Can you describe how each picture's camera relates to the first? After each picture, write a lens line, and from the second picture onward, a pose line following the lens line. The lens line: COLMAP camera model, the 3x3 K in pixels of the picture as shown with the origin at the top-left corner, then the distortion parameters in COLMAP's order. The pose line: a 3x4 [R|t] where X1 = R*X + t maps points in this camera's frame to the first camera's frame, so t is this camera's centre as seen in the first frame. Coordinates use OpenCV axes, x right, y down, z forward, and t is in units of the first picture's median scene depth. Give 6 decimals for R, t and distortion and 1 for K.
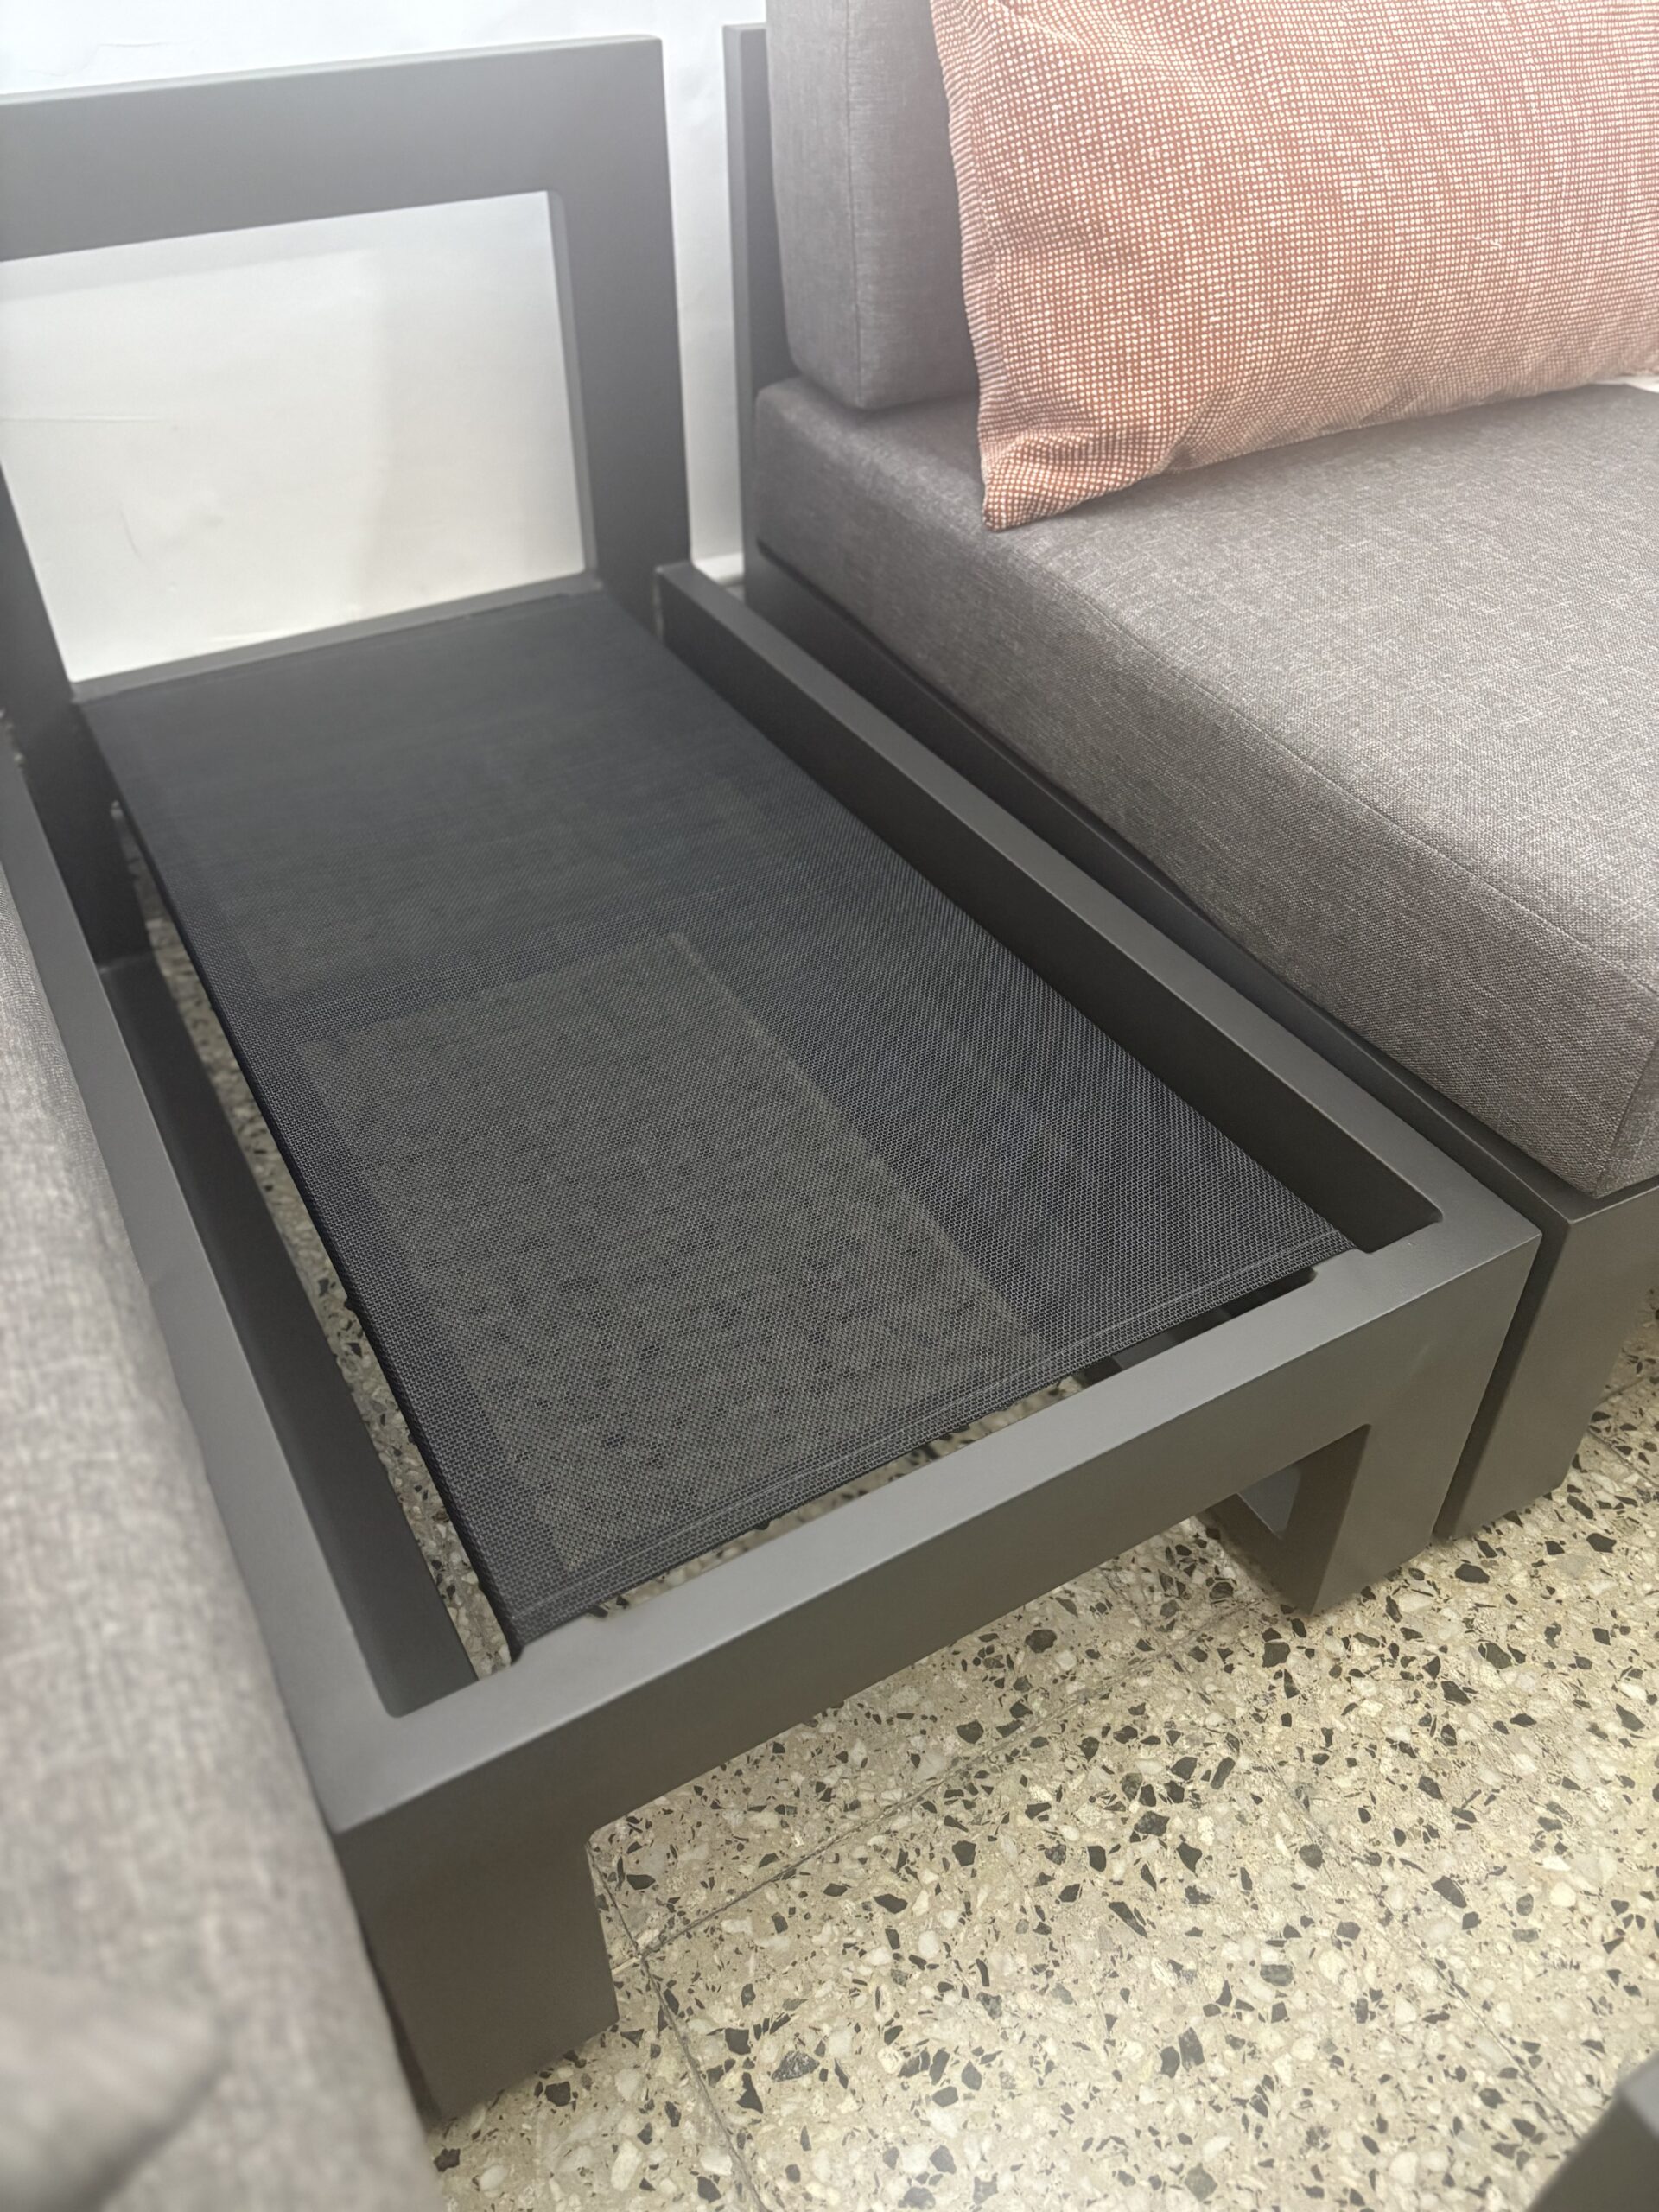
lens RADIAL K [[1707.6, 0, 829.5], [0, 1707.6, 1106.0], [0, 0, 1]] dist [0.018835, 0.006453]
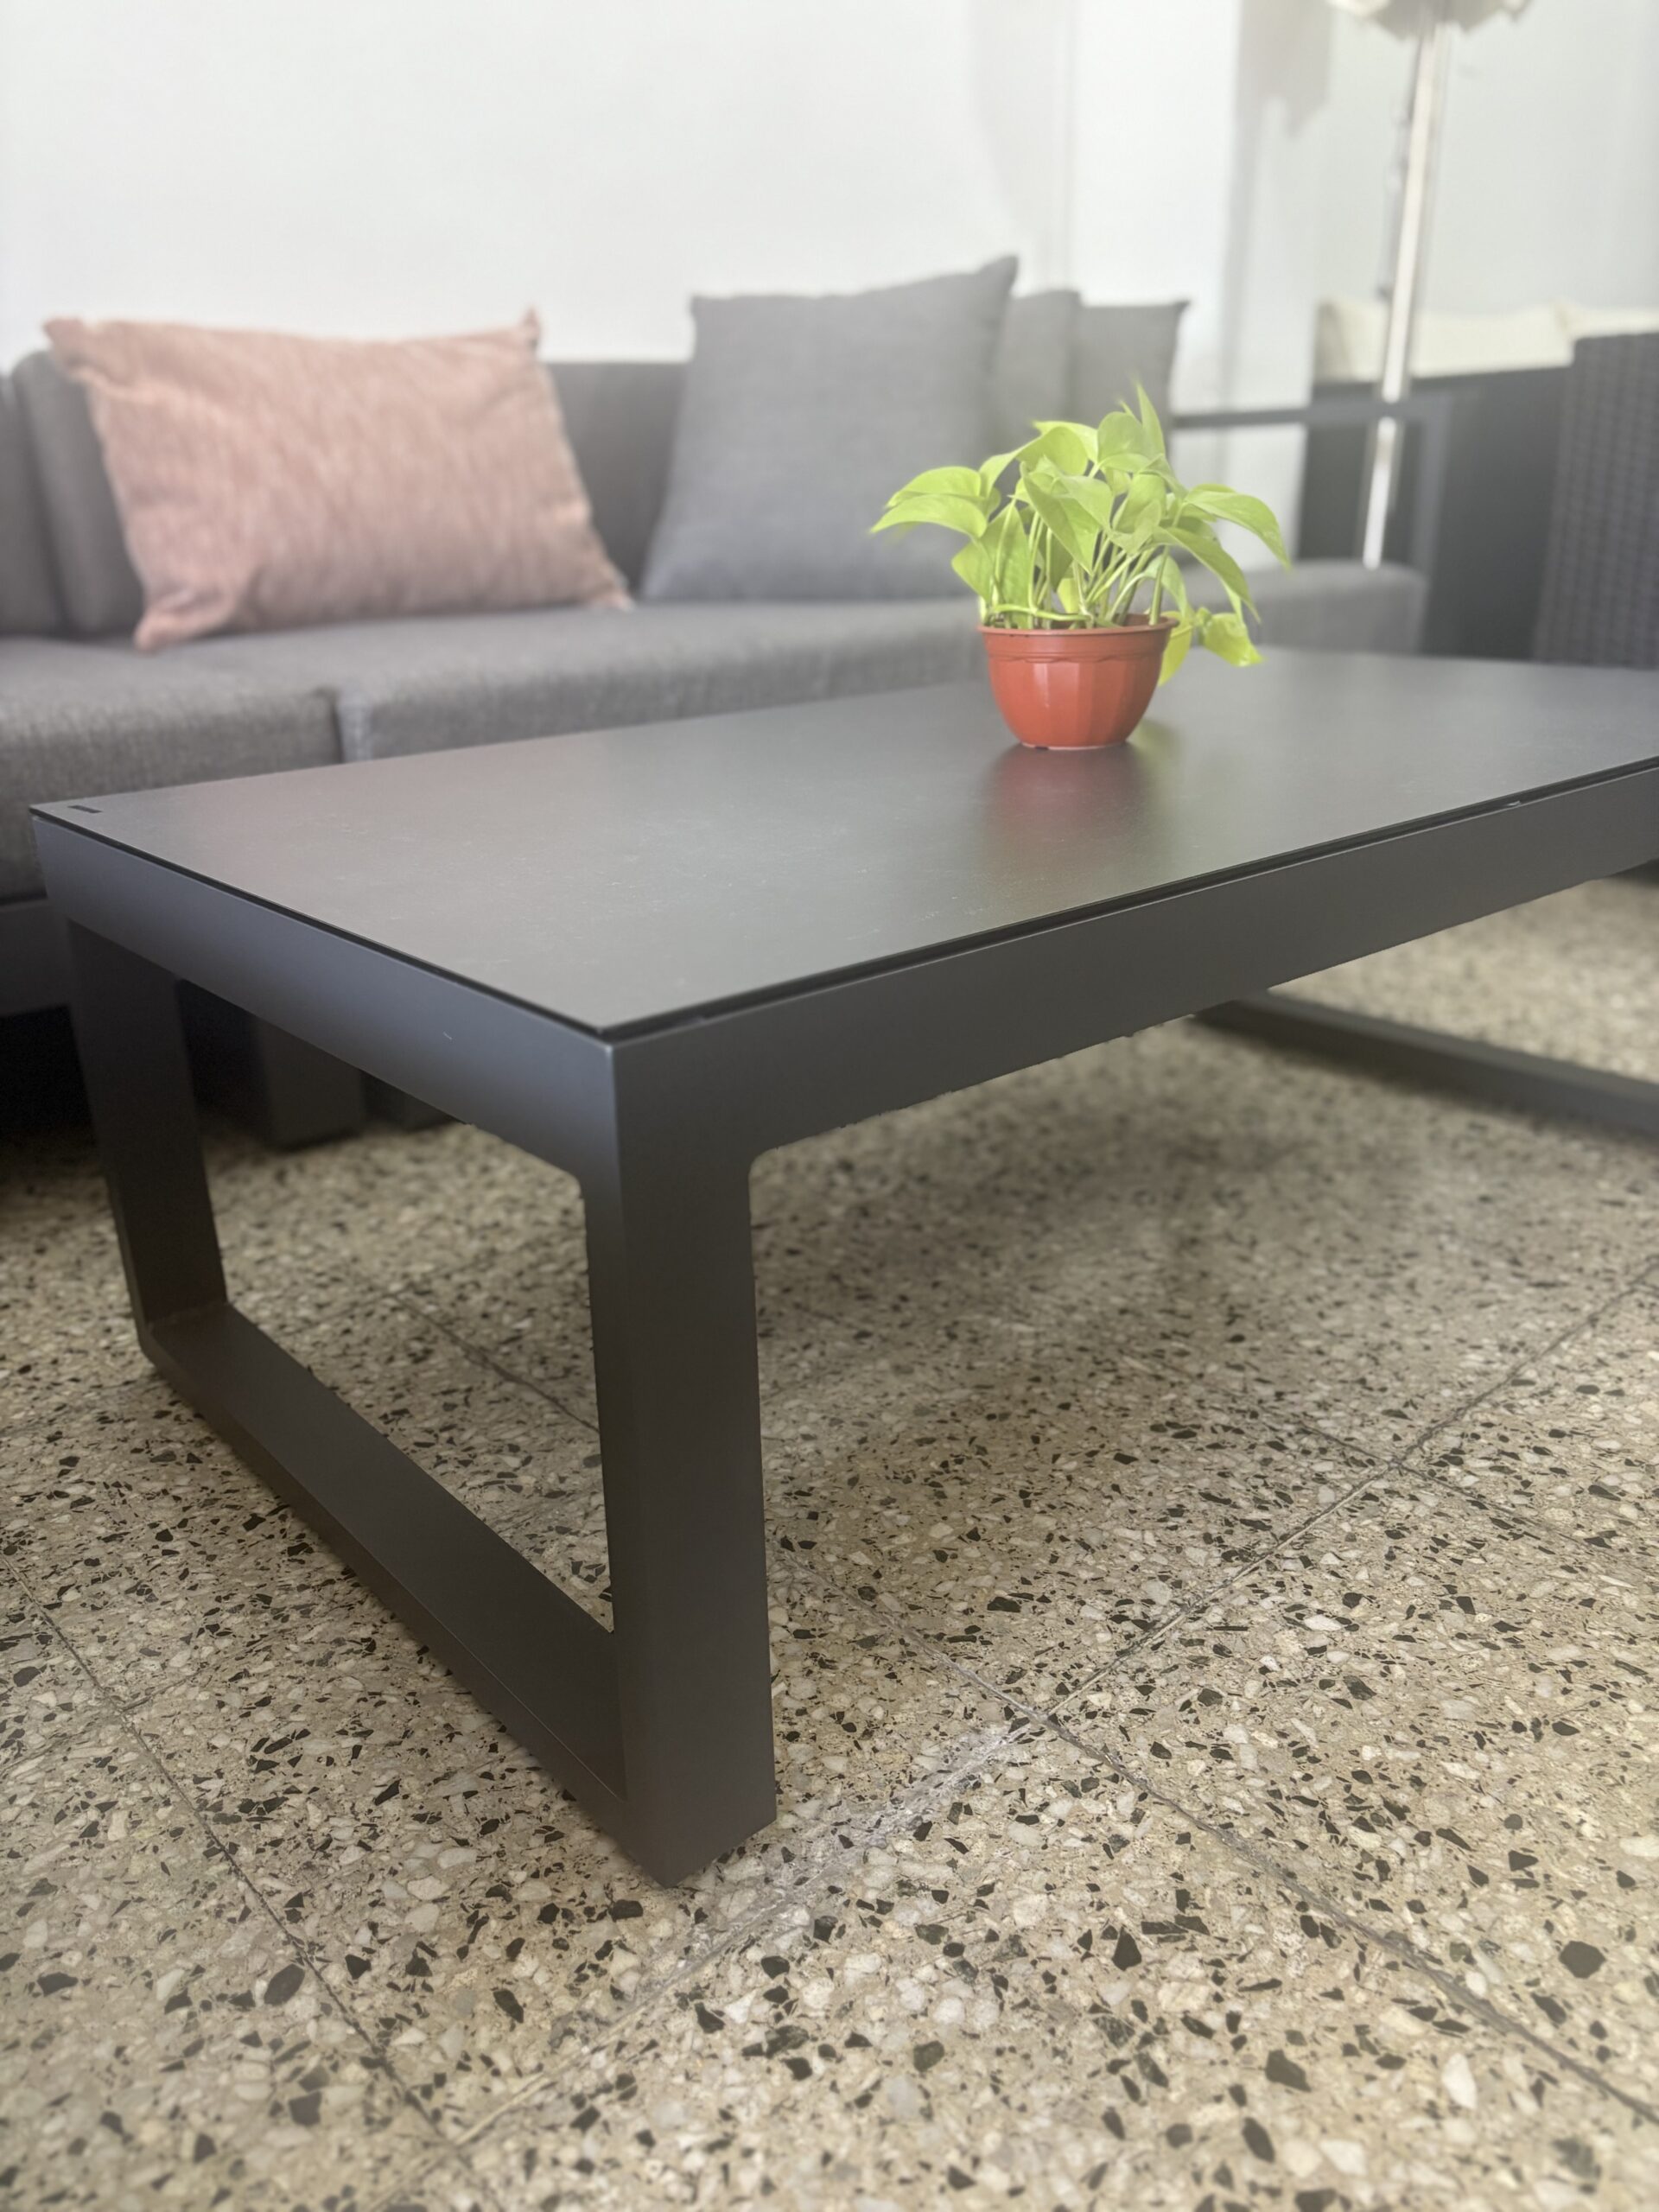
lens RADIAL K [[1707.6, 0, 829.5], [0, 1707.6, 1106.0], [0, 0, 1]] dist [0.018835, 0.006453]
pose [[0.978594, -0.096347, 0.181853, 0.421338], [0.151882, 0.934384, -0.322270, 0.753660], [-0.138871, 0.342992, 0.929016, -0.529185]]
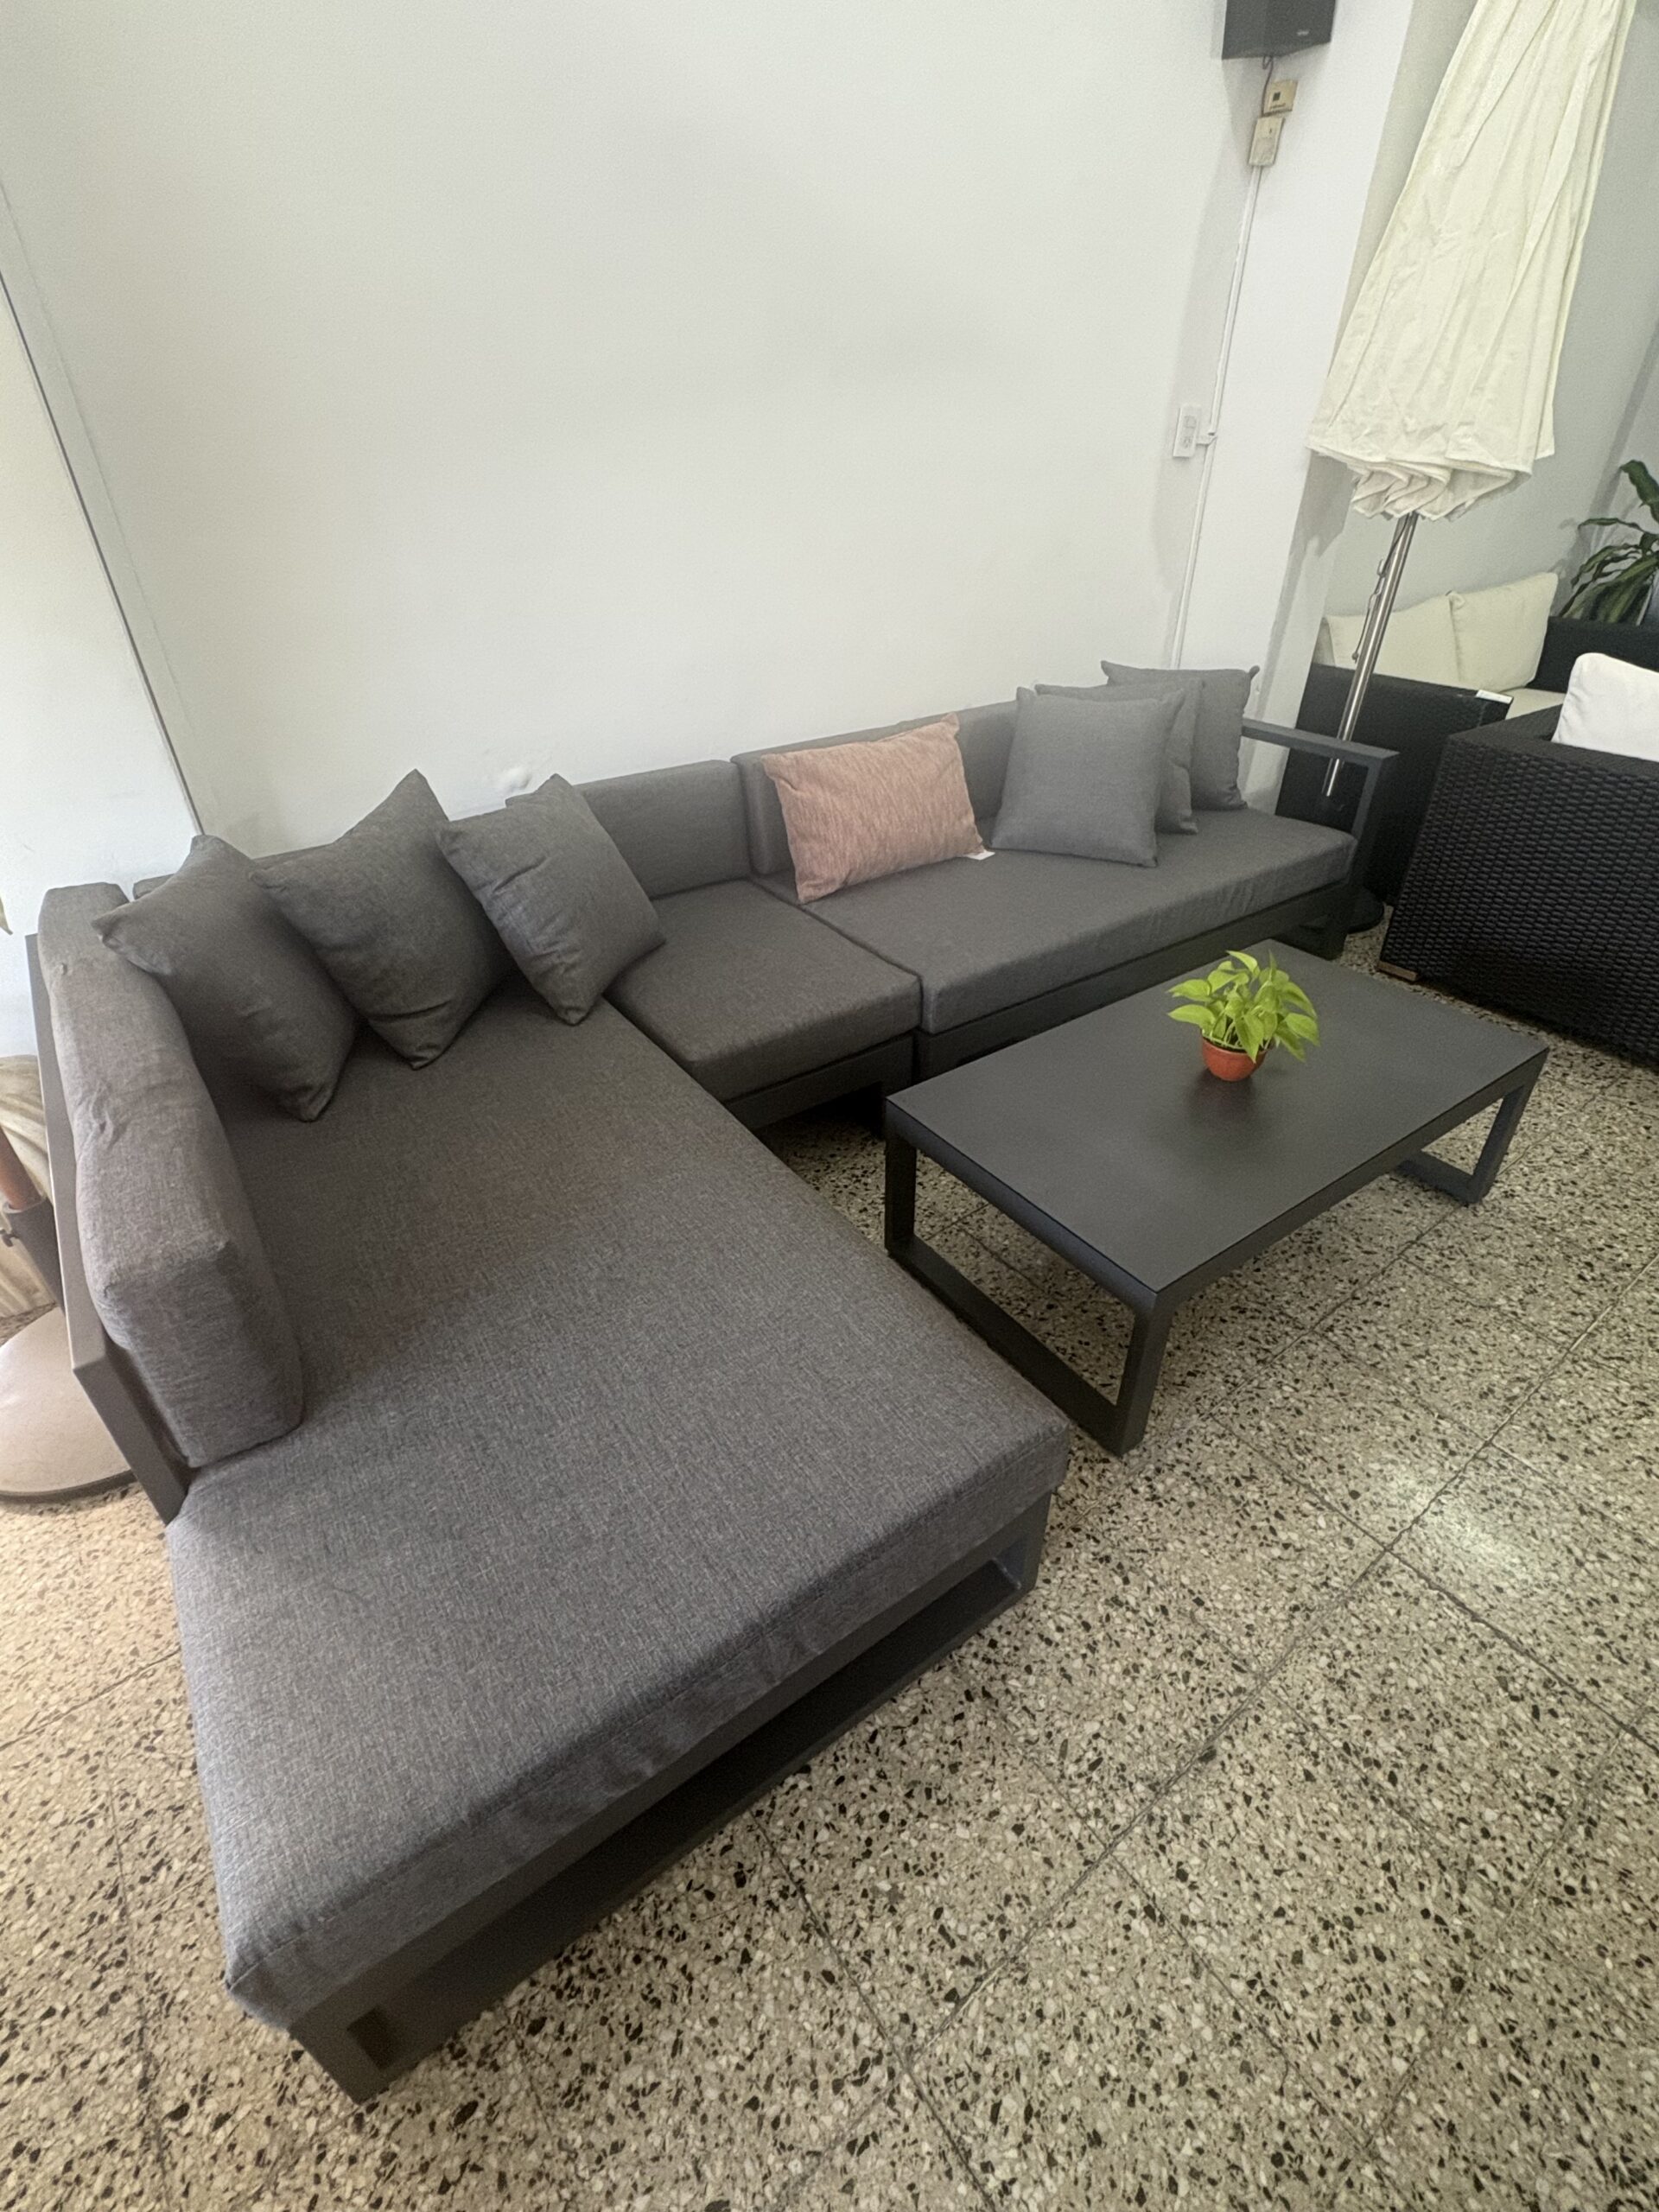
lens RADIAL K [[1019.7, 0, 829.5], [0, 1019.7, 1106.0], [0, 0, 1]] dist [0.002908, 0.000318]
pose [[0.993188, -0.078599, 0.086018, -0.084283], [0.087255, 0.990951, -0.101994, 0.397709], [-0.077223, 0.108805, 0.991059, -1.379814]]
